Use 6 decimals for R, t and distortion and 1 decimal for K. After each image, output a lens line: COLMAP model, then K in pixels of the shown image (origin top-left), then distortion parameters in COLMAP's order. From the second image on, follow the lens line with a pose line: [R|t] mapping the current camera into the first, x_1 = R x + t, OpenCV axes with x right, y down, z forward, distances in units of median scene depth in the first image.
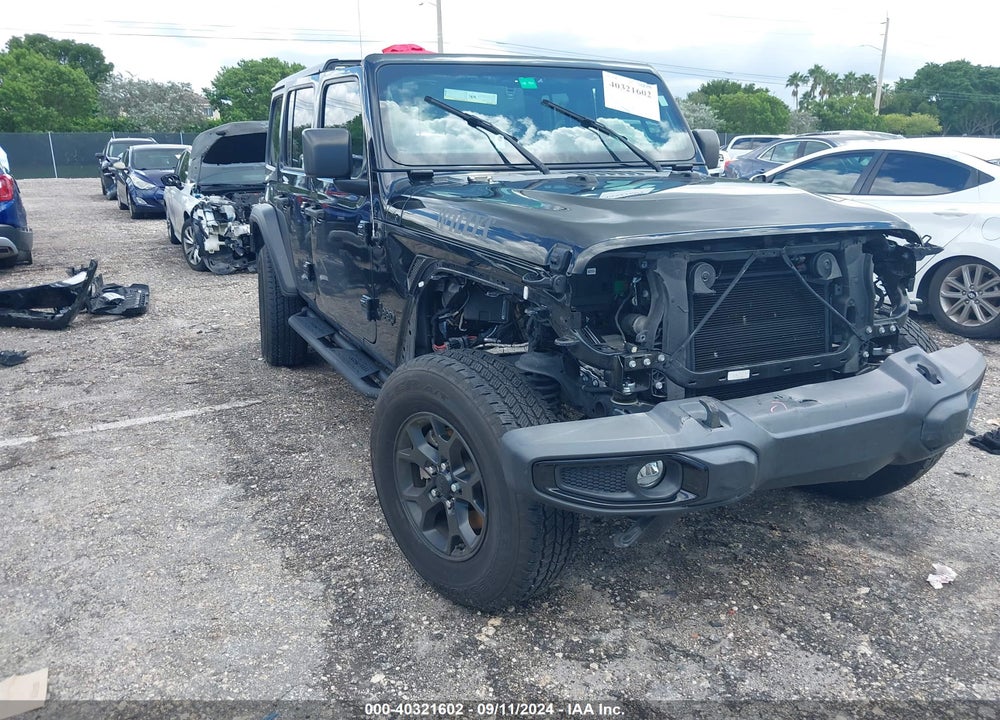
lens RADIAL K [[801.7, 0, 508.2], [0, 801.7, 369.0], [0, 0, 1]] dist [-0.019780, 0.019950]
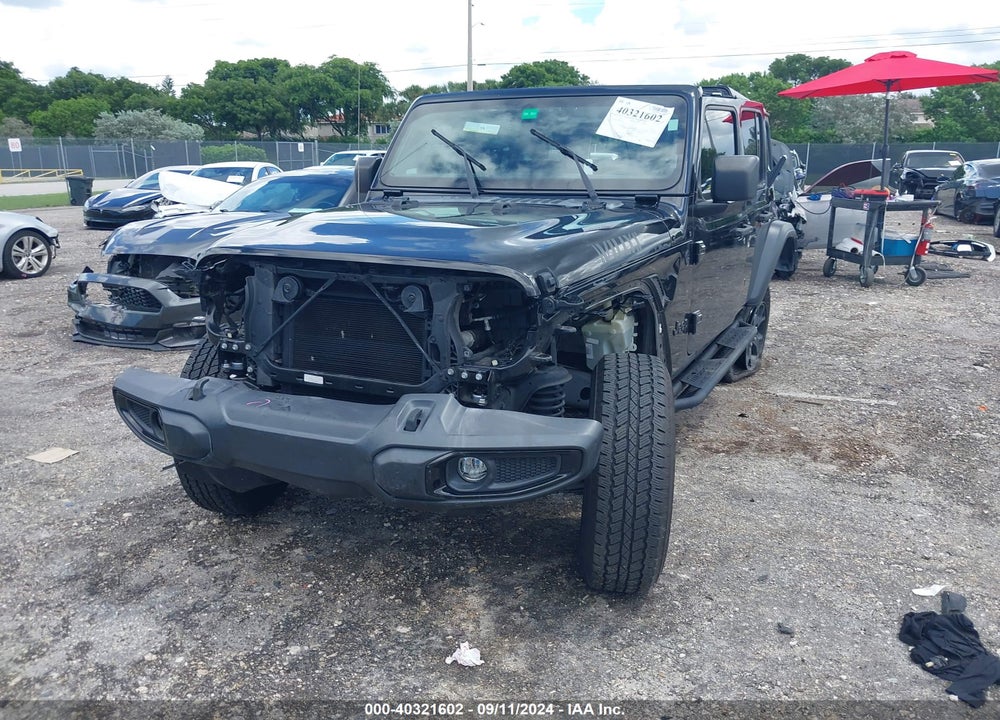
lens RADIAL K [[801.7, 0, 501.9], [0, 801.7, 352.5], [0, 0, 1]] dist [-0.019780, 0.019950]
pose [[0.648505, 0.186020, -0.738131, 1.225639], [-0.208121, 0.976063, 0.063133, -0.148336], [0.732207, 0.112679, 0.671697, 0.400736]]
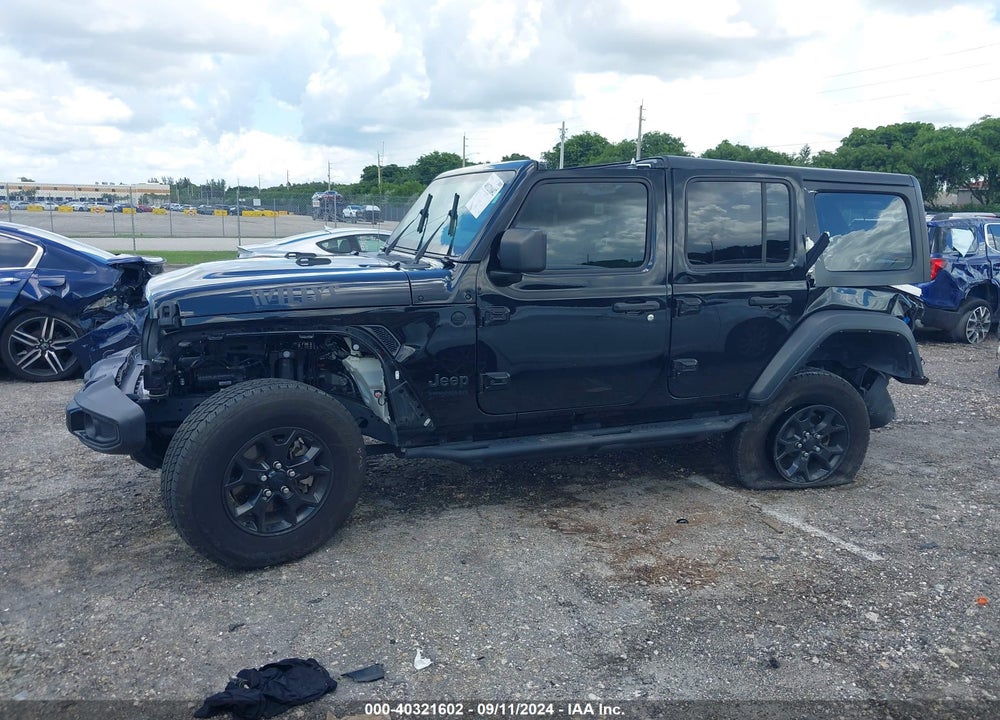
lens RADIAL K [[801.7, 0, 498.9], [0, 801.7, 365.2], [0, 0, 1]] dist [-0.019780, 0.019950]
pose [[-0.051479, 0.189038, -0.980619, 1.830260], [-0.292391, 0.936041, 0.195794, -0.512176], [0.954912, 0.296804, 0.007086, 1.613893]]
